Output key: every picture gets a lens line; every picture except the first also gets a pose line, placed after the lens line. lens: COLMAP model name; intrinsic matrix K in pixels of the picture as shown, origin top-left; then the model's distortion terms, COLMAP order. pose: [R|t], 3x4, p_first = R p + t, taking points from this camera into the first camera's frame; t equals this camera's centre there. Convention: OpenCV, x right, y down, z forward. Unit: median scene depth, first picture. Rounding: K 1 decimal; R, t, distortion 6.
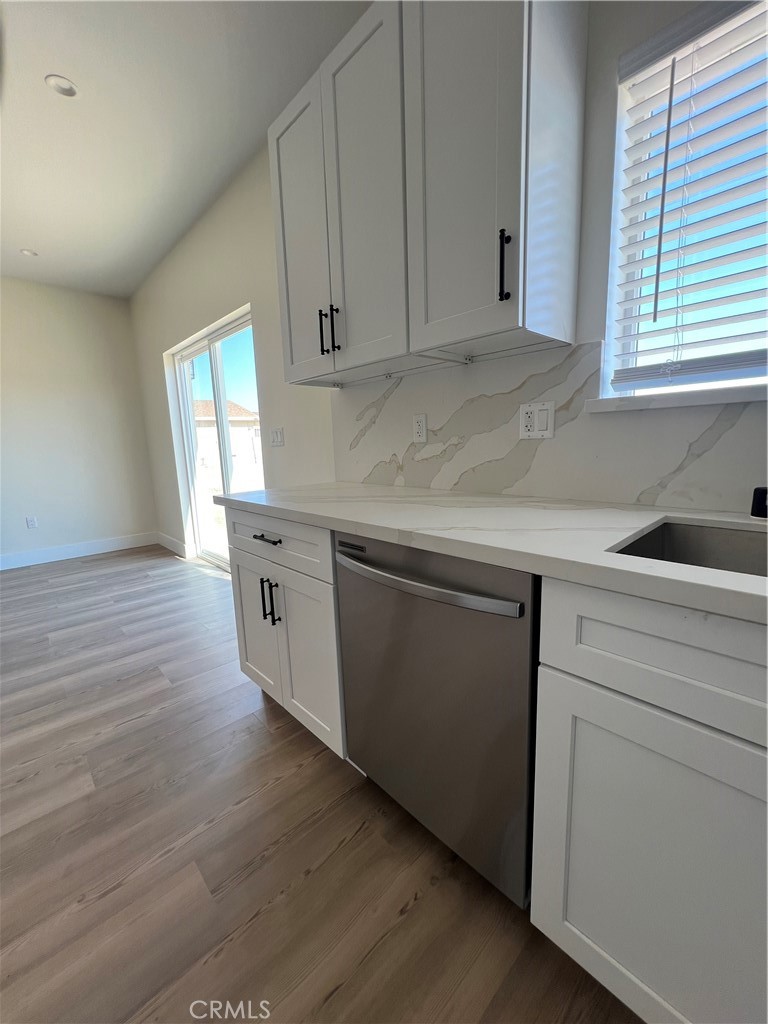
lens RADIAL K [[411.8, 0, 382.1], [0, 411.8, 507.9], [0, 0, 1]] dist [-0.000539, 0.000071]
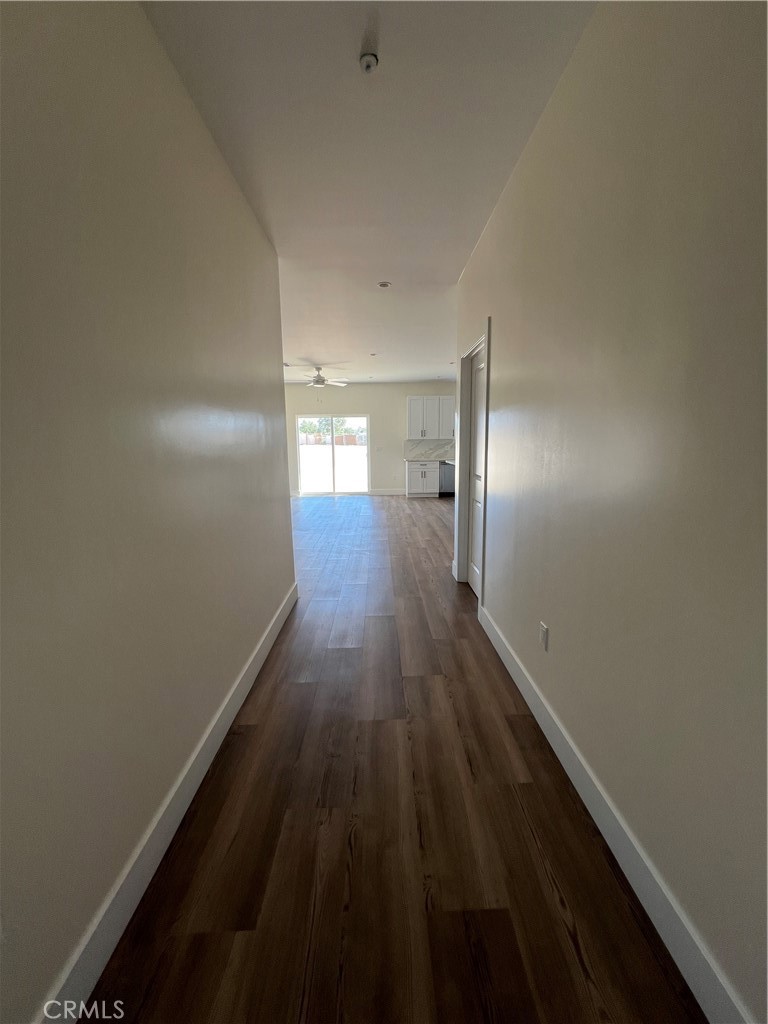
lens RADIAL K [[410.3, 0, 384.1], [0, 410.3, 508.9], [0, 0, 1]] dist [-0.001513, -0.000251]
pose [[0.667329, -0.094856, 0.738698, -5.586771], [0.114834, 0.993100, 0.023785, 0.545451], [-0.735857, 0.068955, 0.673617, -2.901025]]
